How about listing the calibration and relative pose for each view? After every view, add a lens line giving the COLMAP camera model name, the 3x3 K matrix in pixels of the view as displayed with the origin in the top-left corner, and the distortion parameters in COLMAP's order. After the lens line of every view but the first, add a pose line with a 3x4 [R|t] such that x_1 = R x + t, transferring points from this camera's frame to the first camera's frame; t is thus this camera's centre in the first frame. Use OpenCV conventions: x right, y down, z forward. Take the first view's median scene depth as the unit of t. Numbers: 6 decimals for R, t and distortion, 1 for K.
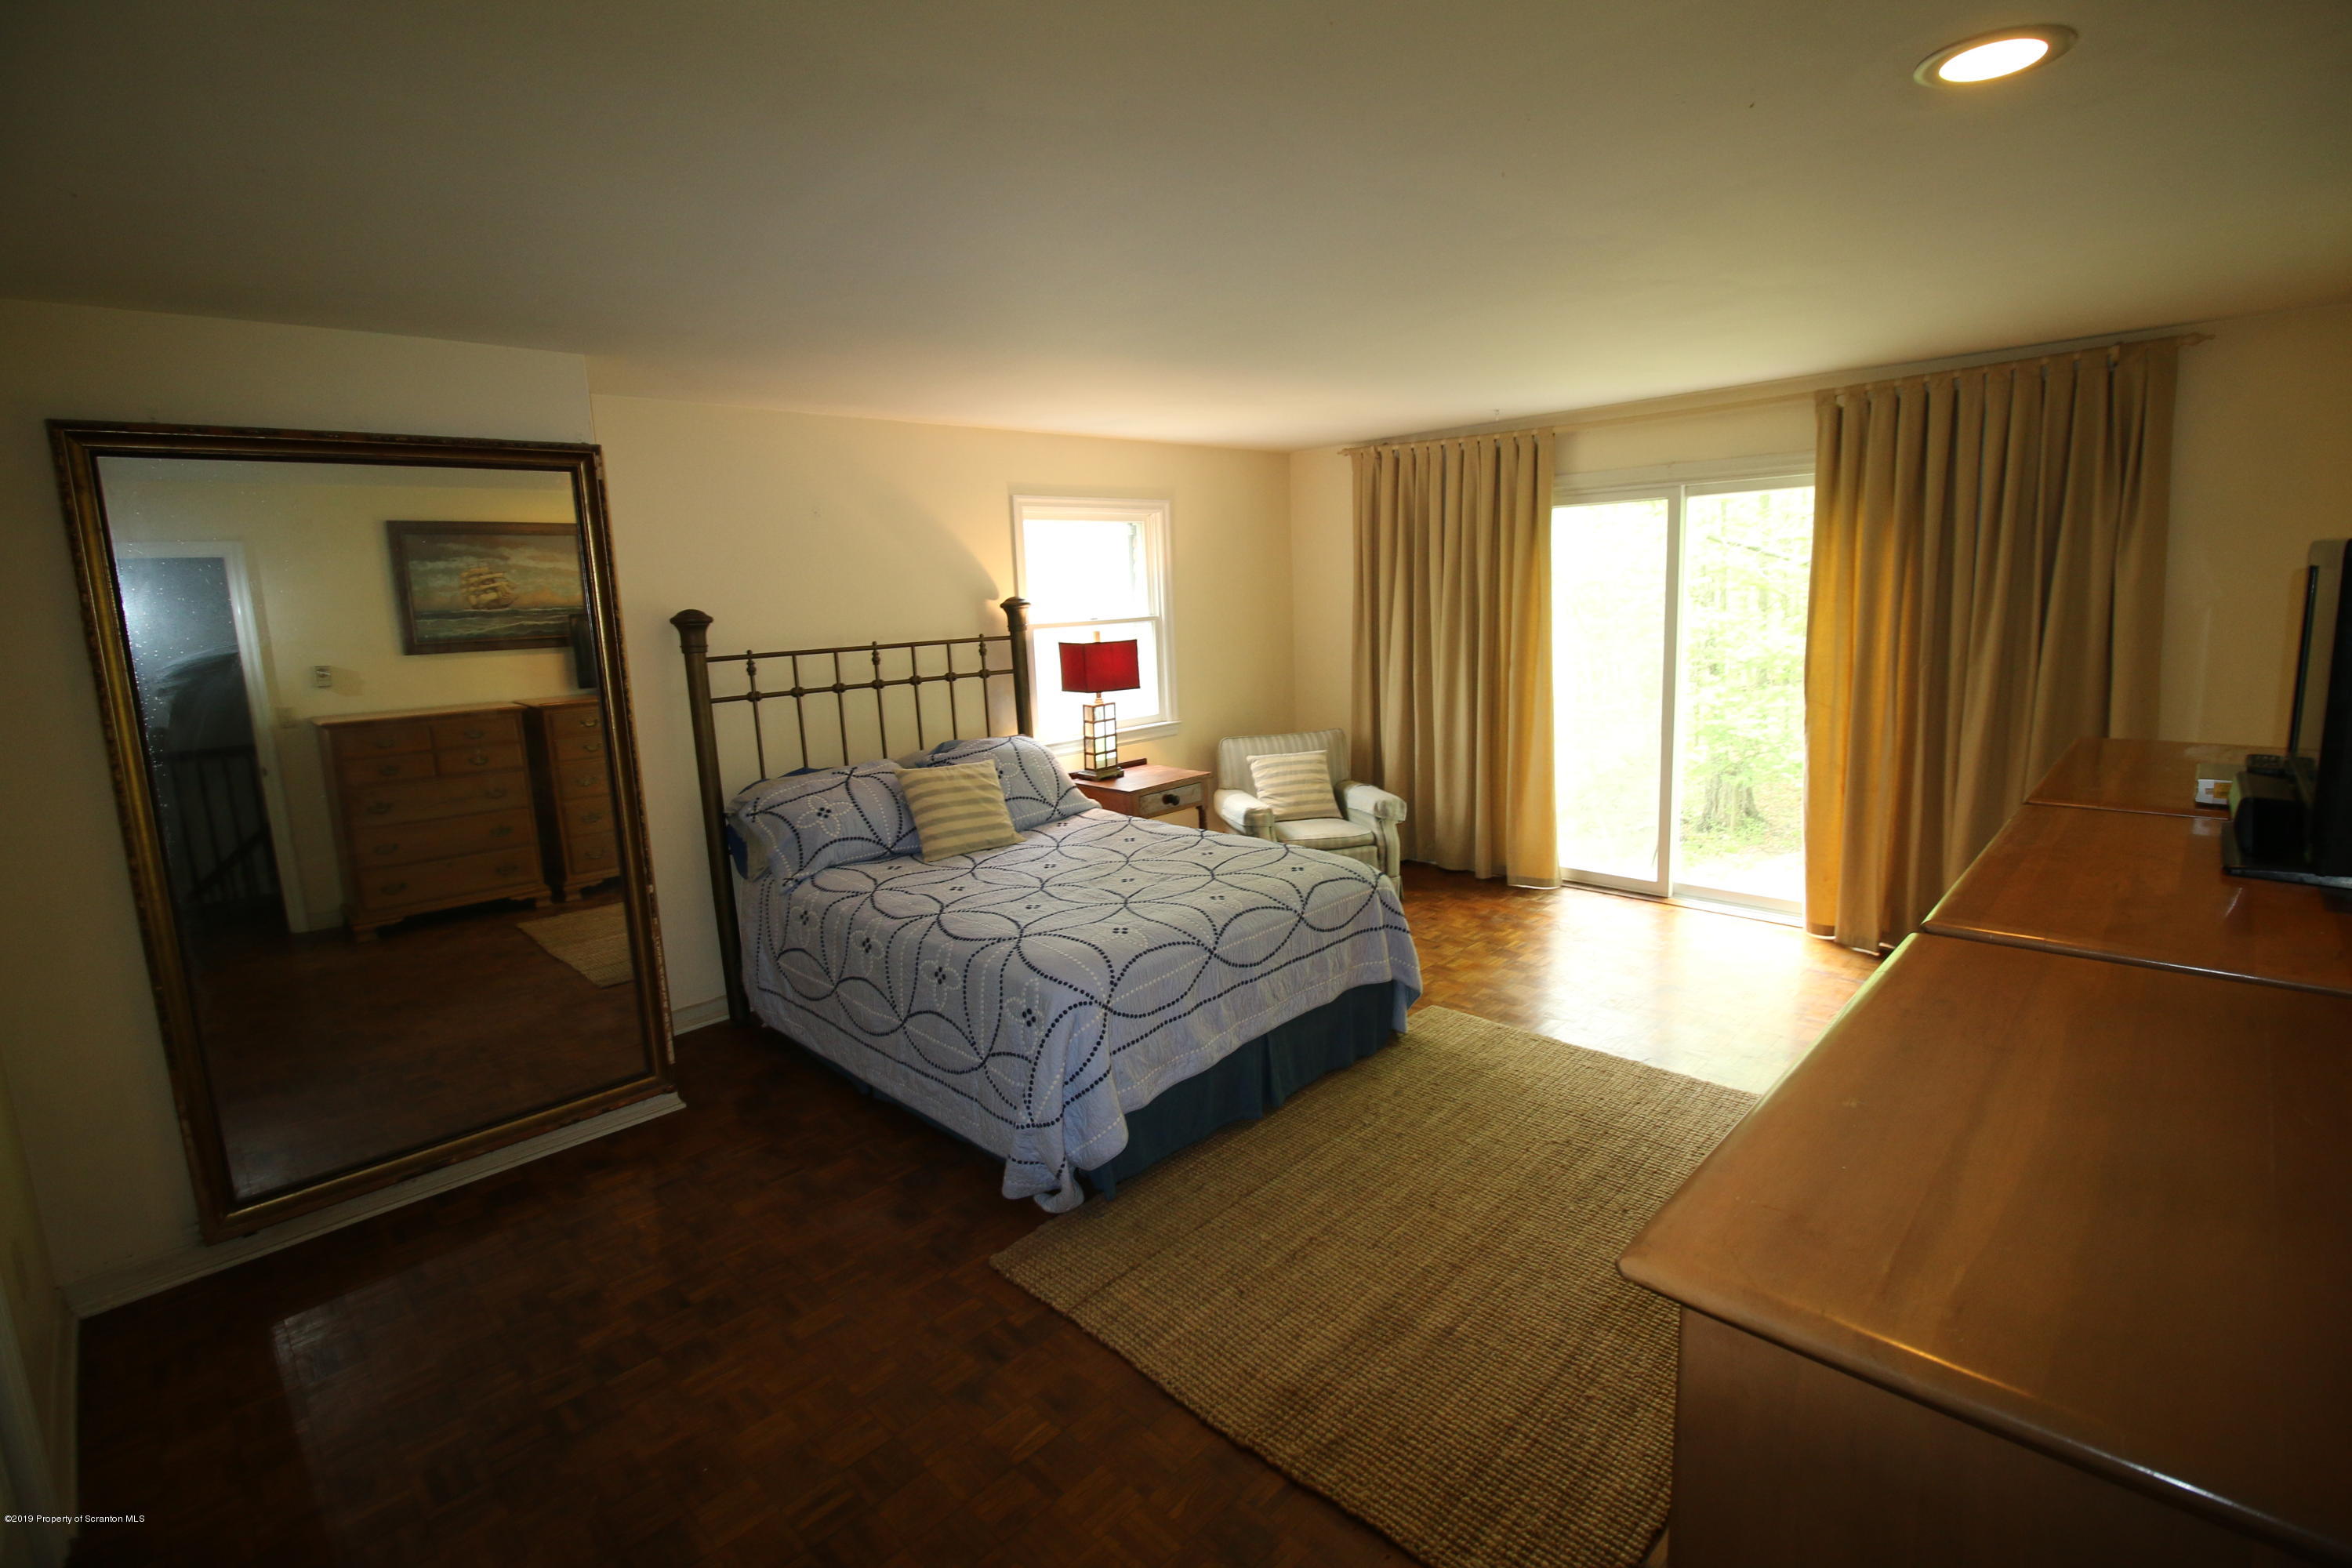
lens RADIAL K [[1072.8, 0, 1165.1], [0, 1072.8, 762.1], [0, 0, 1]] dist [-0.011232, -0.000250]
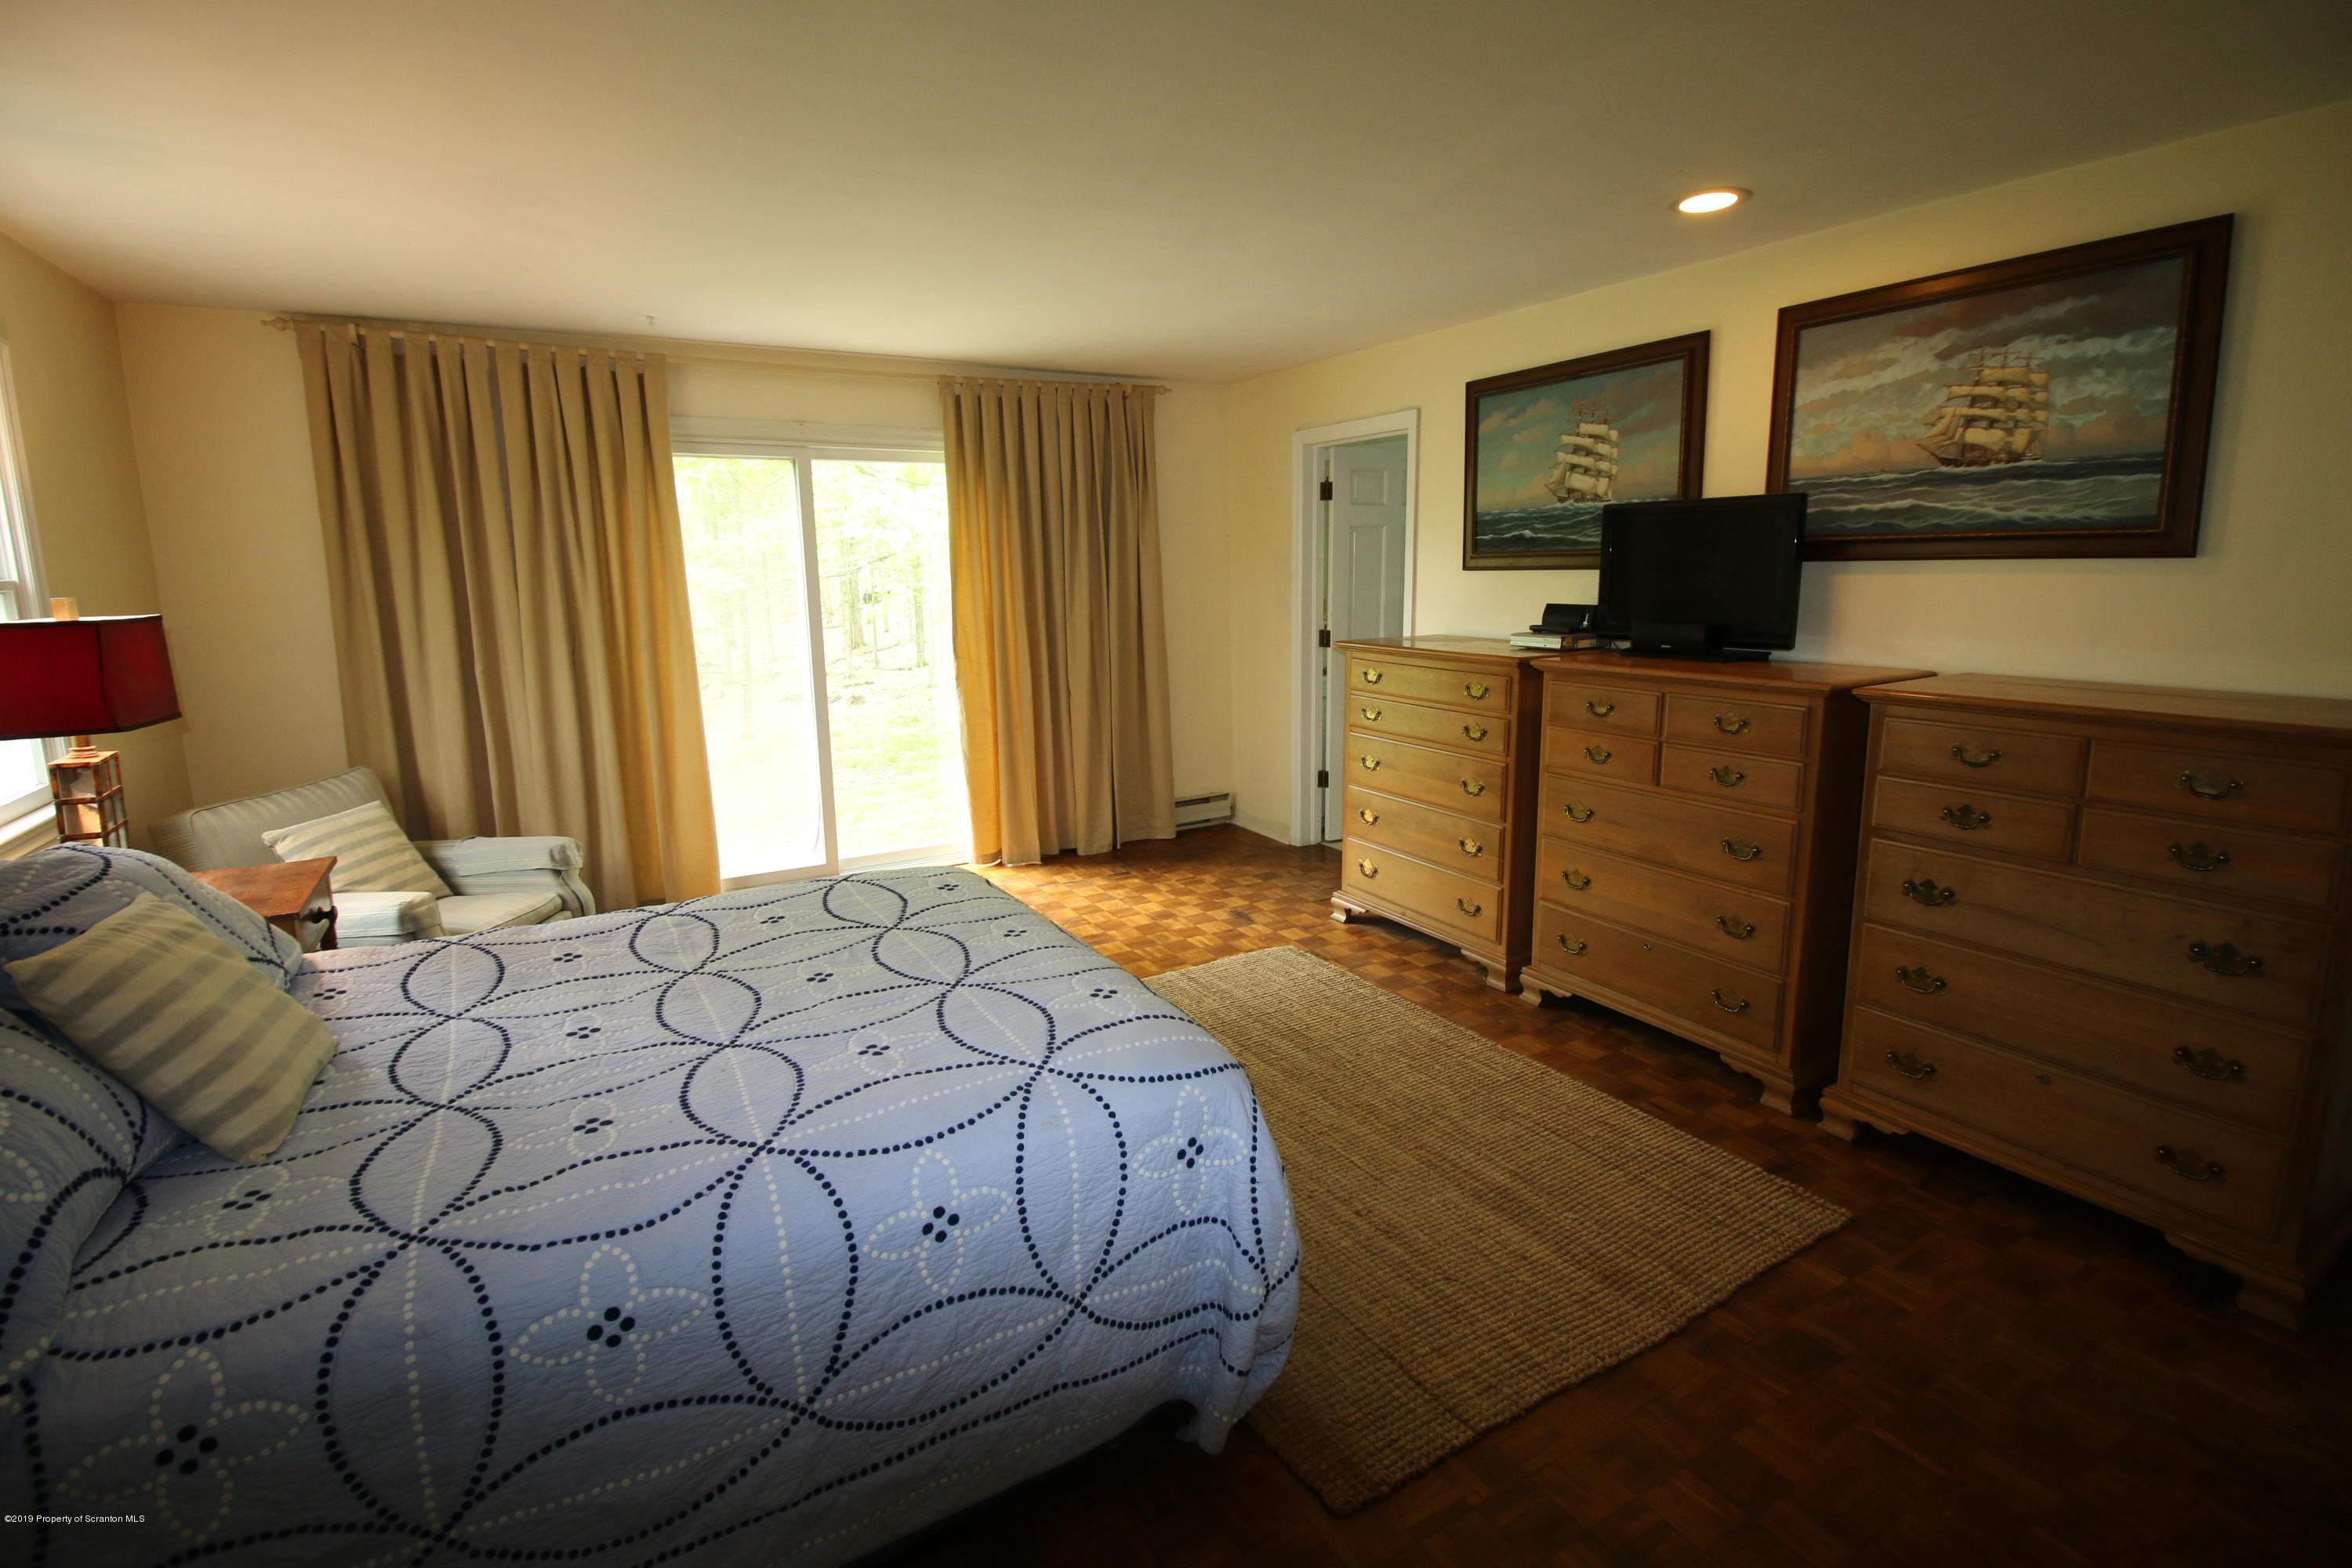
lens RADIAL K [[1072.8, 0, 1165.1], [0, 1072.8, 762.1], [0, 0, 1]] dist [-0.011232, -0.000250]
pose [[0.264596, -0.141312, 0.953950, -0.433342], [0.160088, 0.981917, 0.101052, -0.030036], [-0.950979, 0.125978, 0.282434, 0.510445]]
